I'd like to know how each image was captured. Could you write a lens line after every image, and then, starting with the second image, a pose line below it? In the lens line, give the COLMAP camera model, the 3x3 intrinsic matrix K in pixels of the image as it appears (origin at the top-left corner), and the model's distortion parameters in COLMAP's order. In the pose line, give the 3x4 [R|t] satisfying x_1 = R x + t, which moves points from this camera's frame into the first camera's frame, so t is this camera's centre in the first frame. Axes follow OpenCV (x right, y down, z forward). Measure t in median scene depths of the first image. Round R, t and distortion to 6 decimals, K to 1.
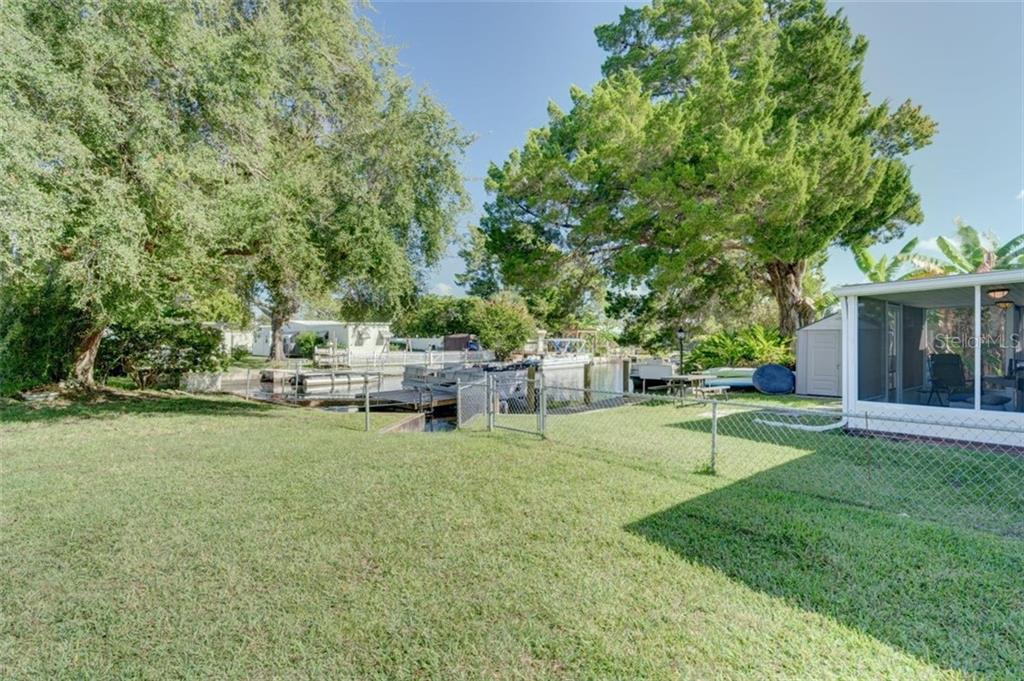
lens RADIAL K [[503.9, 0, 511.1], [0, 503.9, 349.3], [0, 0, 1]] dist [-0.013985, -0.000376]
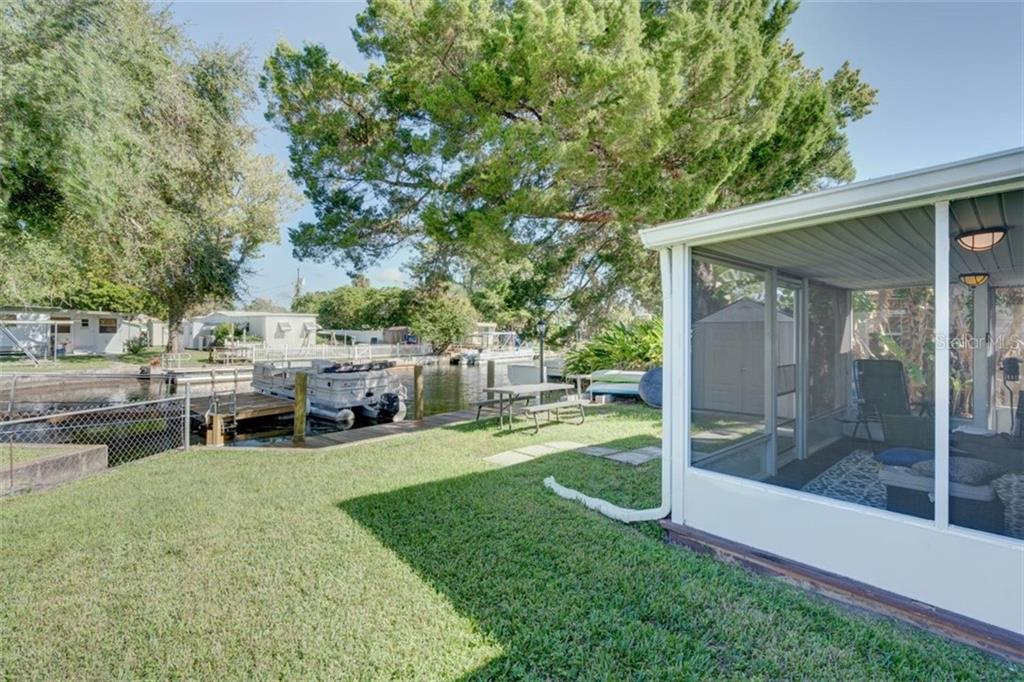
lens RADIAL K [[465.9, 0, 516.6], [0, 465.9, 335.3], [0, 0, 1]] dist [-0.008501, 0.002194]
pose [[0.999346, 0.004484, 0.035887, 0.189077], [-0.004034, 0.999912, -0.012610, -0.006223], [-0.035941, 0.012457, 0.999276, 0.207254]]
